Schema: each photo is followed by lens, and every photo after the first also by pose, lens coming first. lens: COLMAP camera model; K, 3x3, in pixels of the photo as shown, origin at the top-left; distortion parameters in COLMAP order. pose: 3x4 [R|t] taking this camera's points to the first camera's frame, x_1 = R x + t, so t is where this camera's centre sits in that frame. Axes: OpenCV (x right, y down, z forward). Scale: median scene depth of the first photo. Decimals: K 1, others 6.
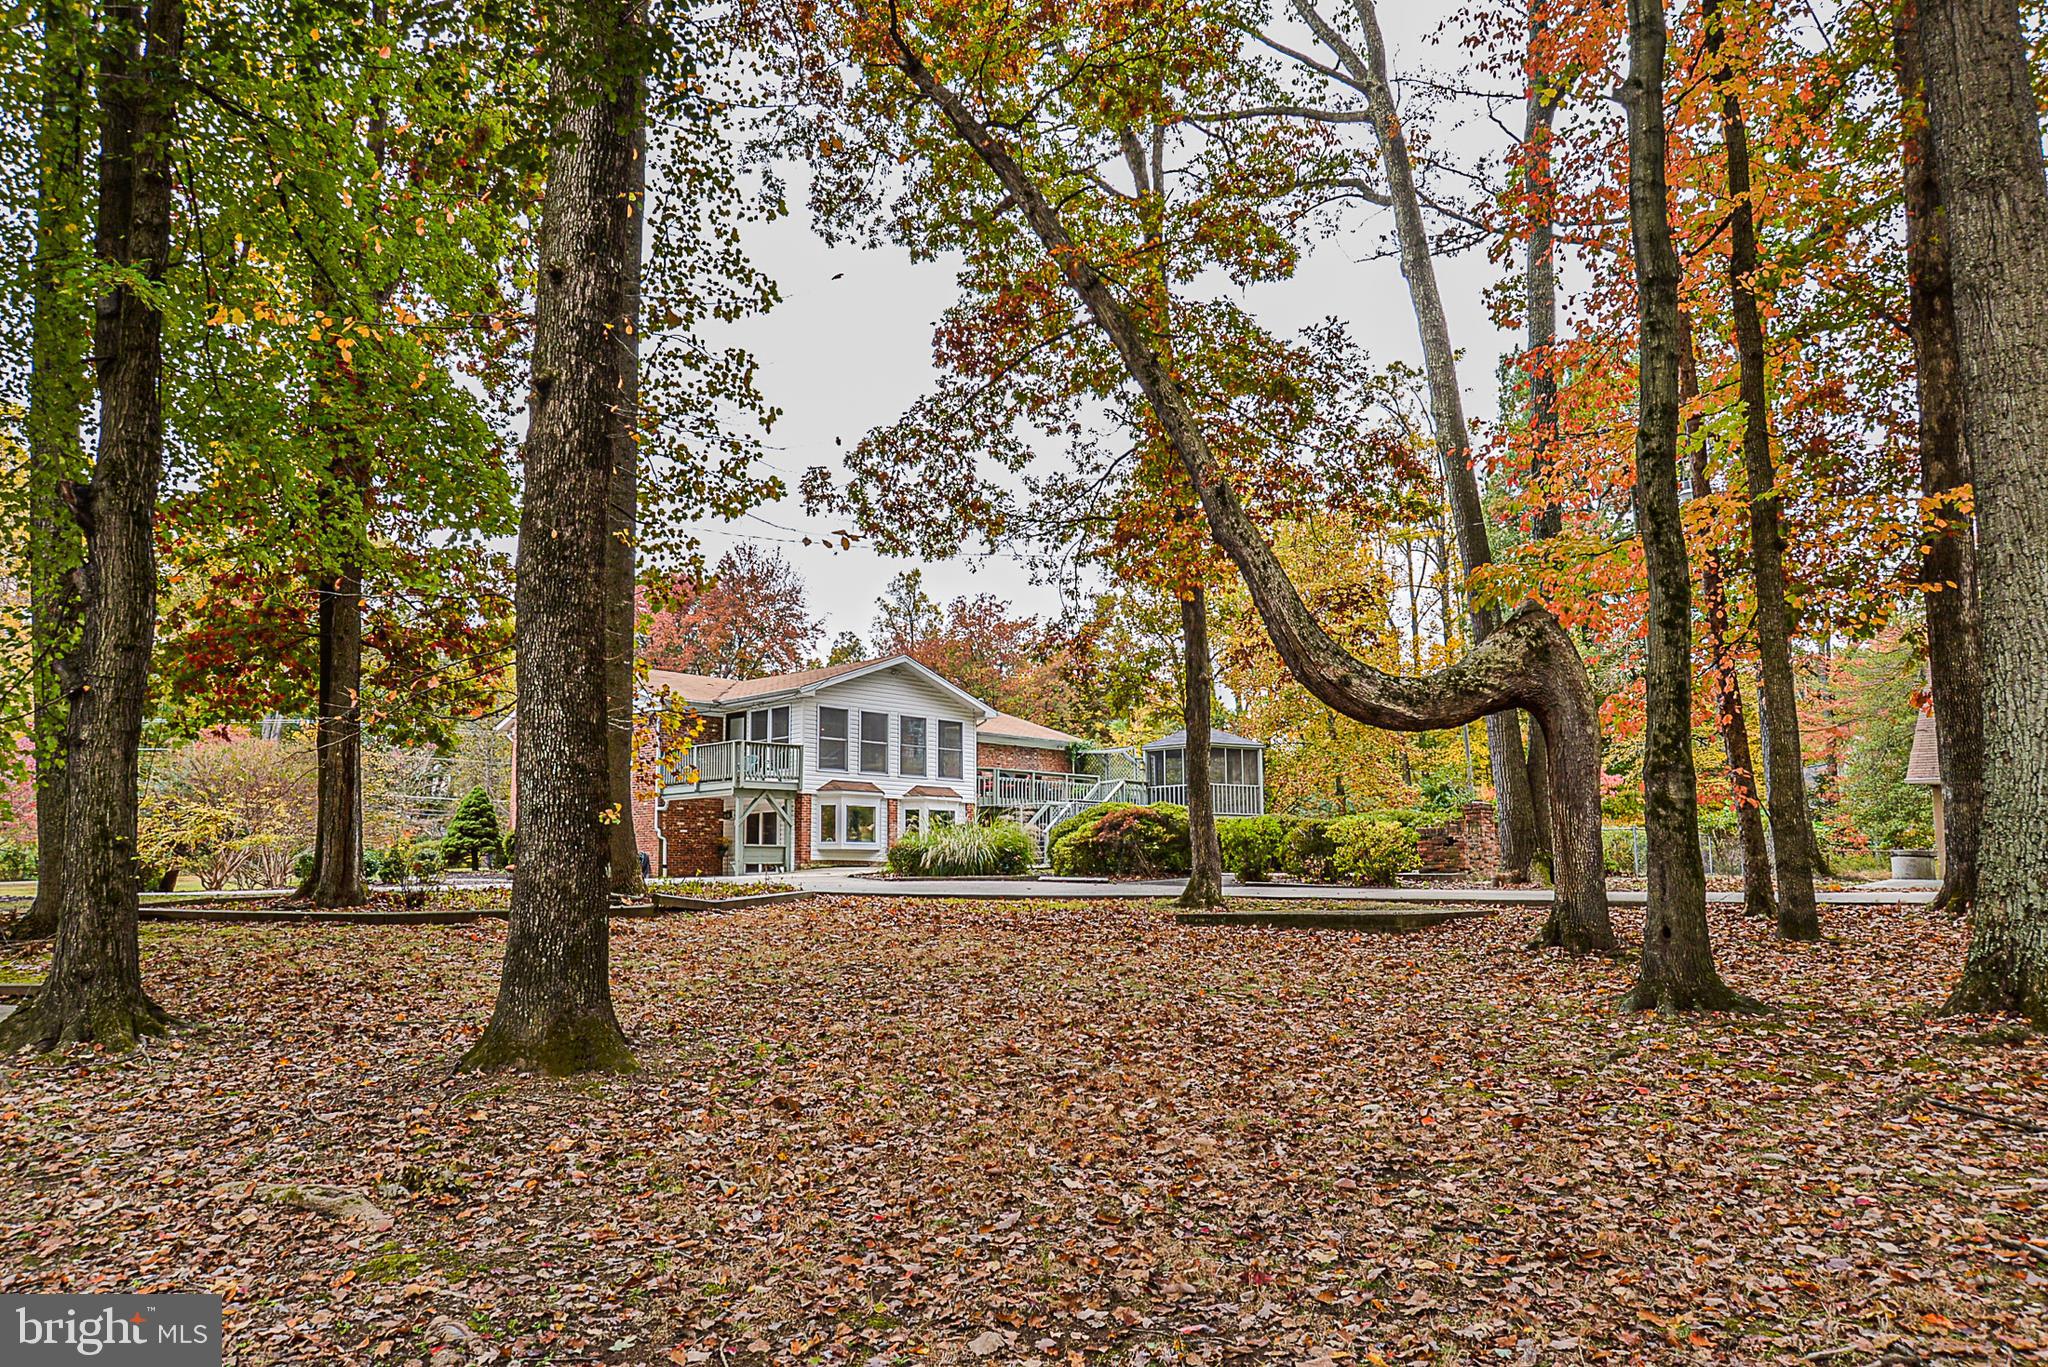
lens RADIAL K [[1450.9, 0, 1023.2], [0, 1450.9, 689.9], [0, 0, 1]] dist [0.001110, 0.000075]
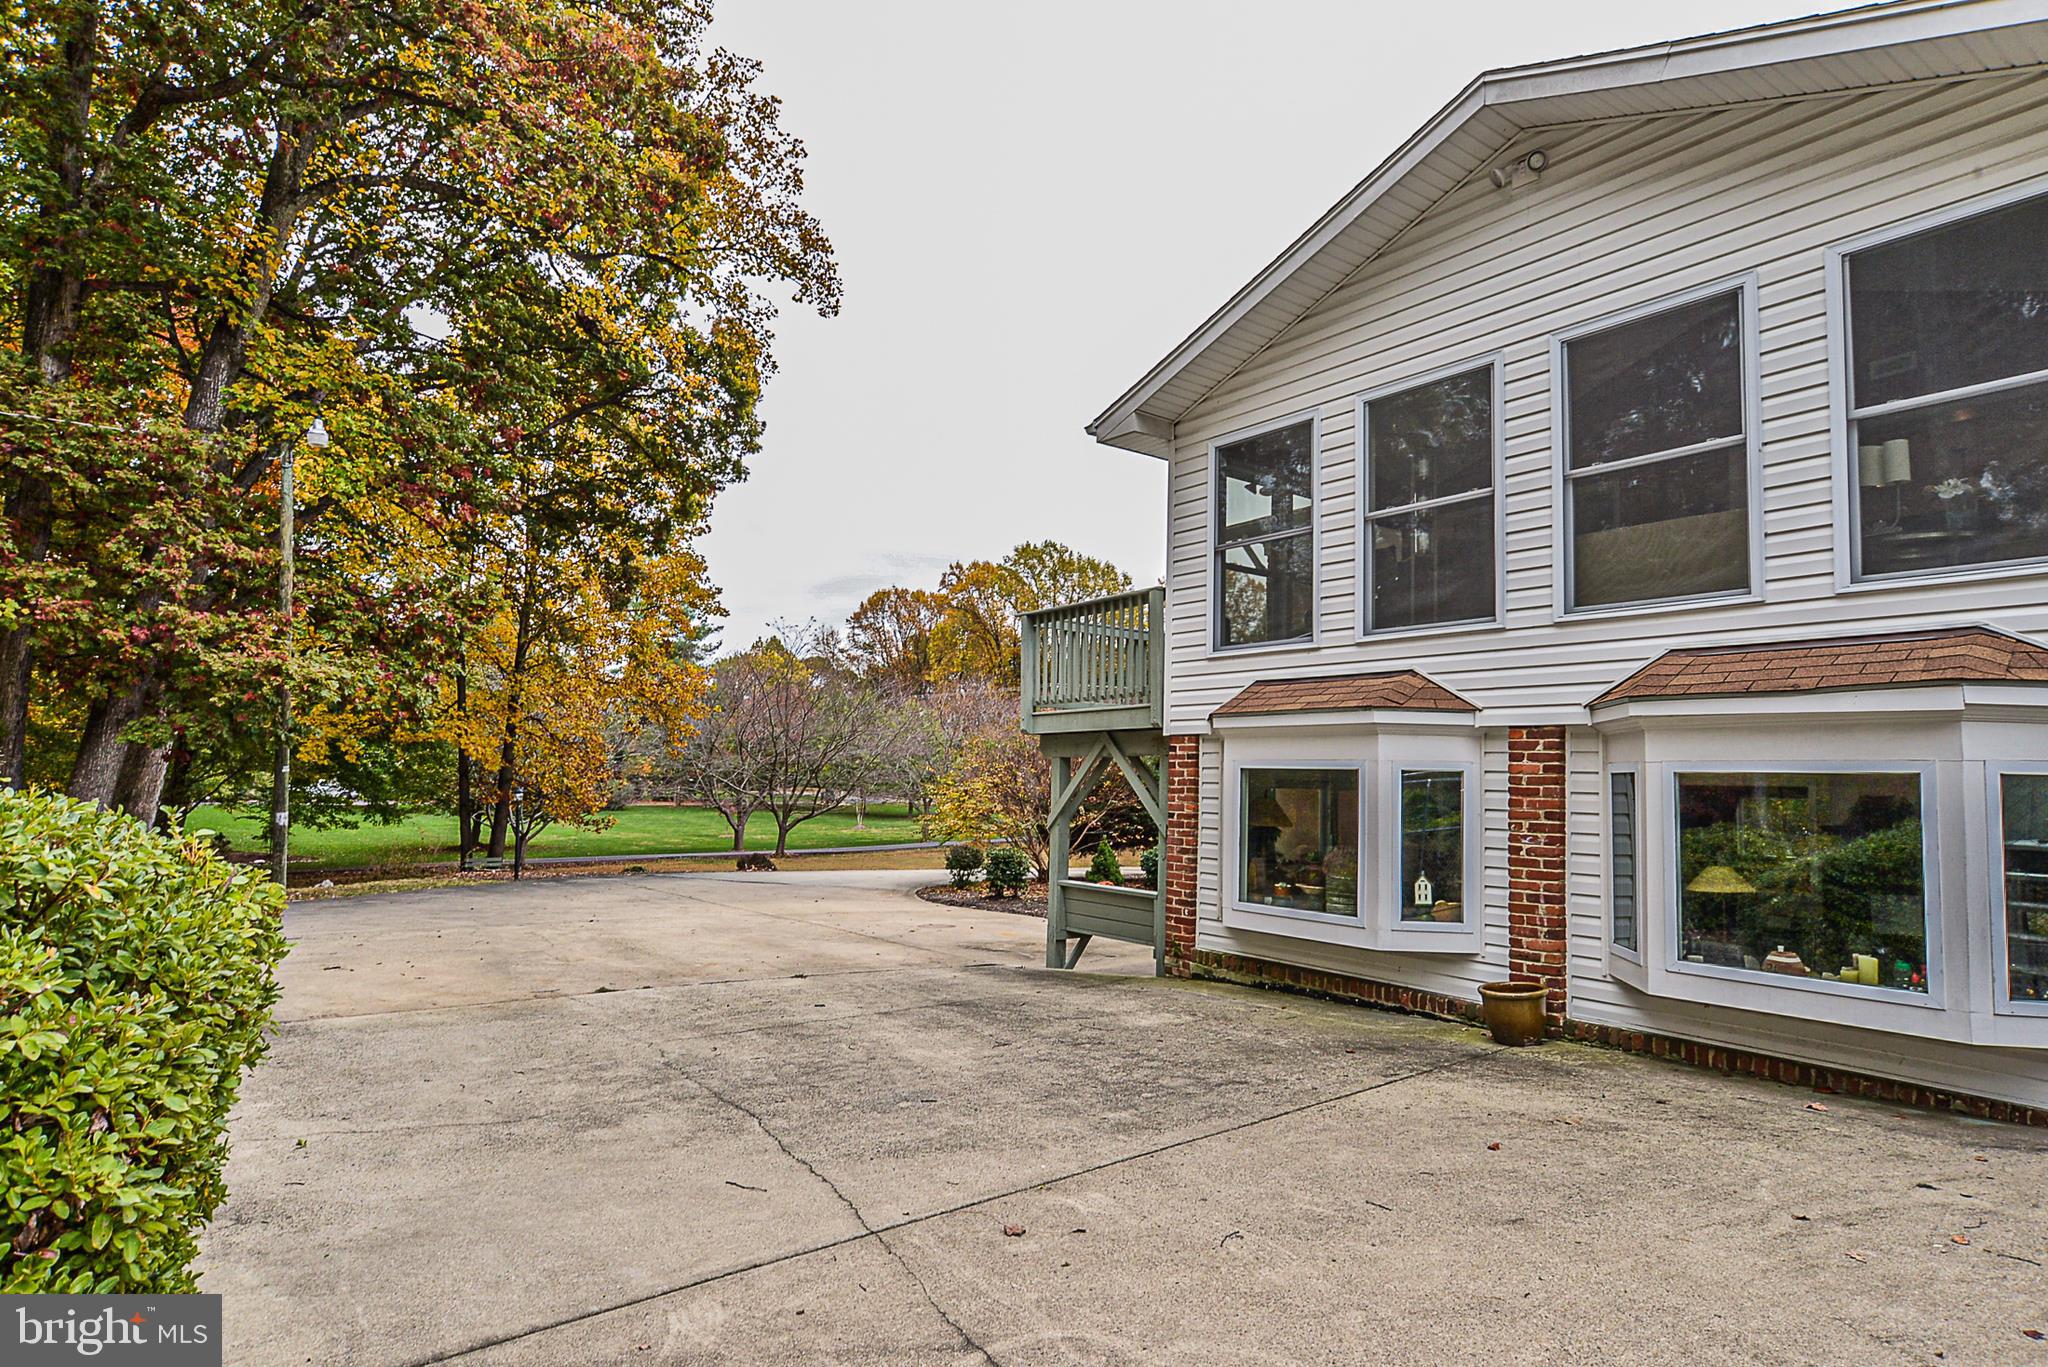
lens RADIAL K [[1097.5, 0, 1027.5], [0, 1097.5, 696.8], [0, 0, 1]] dist [-0.045360, 0.036174]
pose [[-0.176509, -0.071972, -0.981664, 0.086906], [0.114788, 0.989013, -0.093150, 0.077558], [0.977583, -0.129125, -0.166308, 0.959199]]
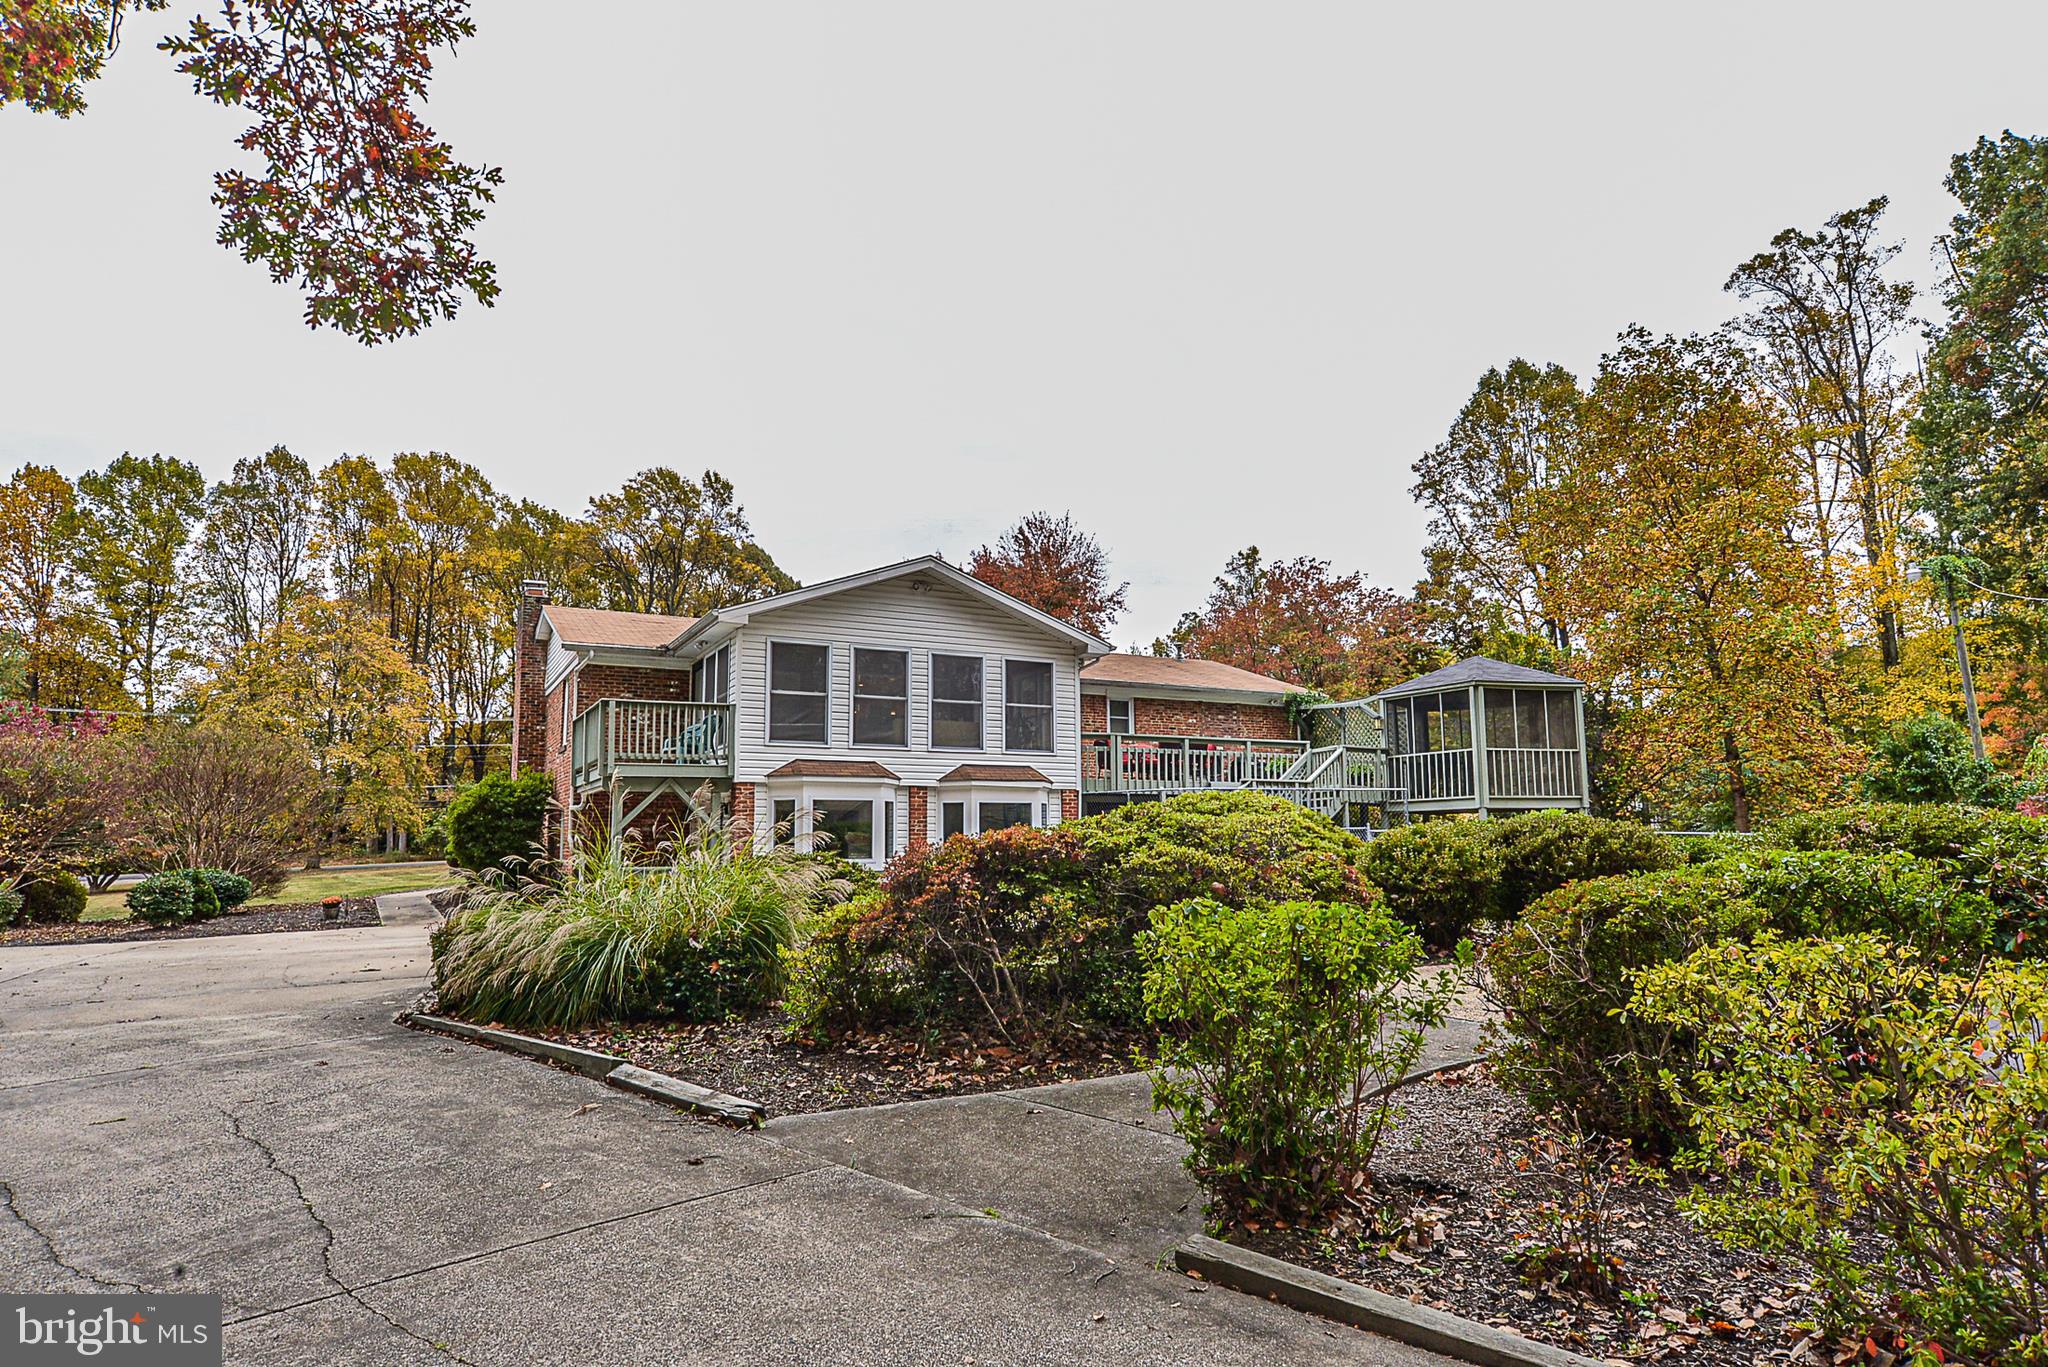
lens RADIAL K [[1175.8, 0, 1026.6], [0, 1175.8, 686.2], [0, 0, 1]] dist [-0.018213, 0.024856]
pose [[0.946058, -0.044799, -0.320885, 0.120348], [0.045928, 0.998937, -0.004053, 0.036281], [0.320725, -0.010903, 0.947110, 0.537972]]
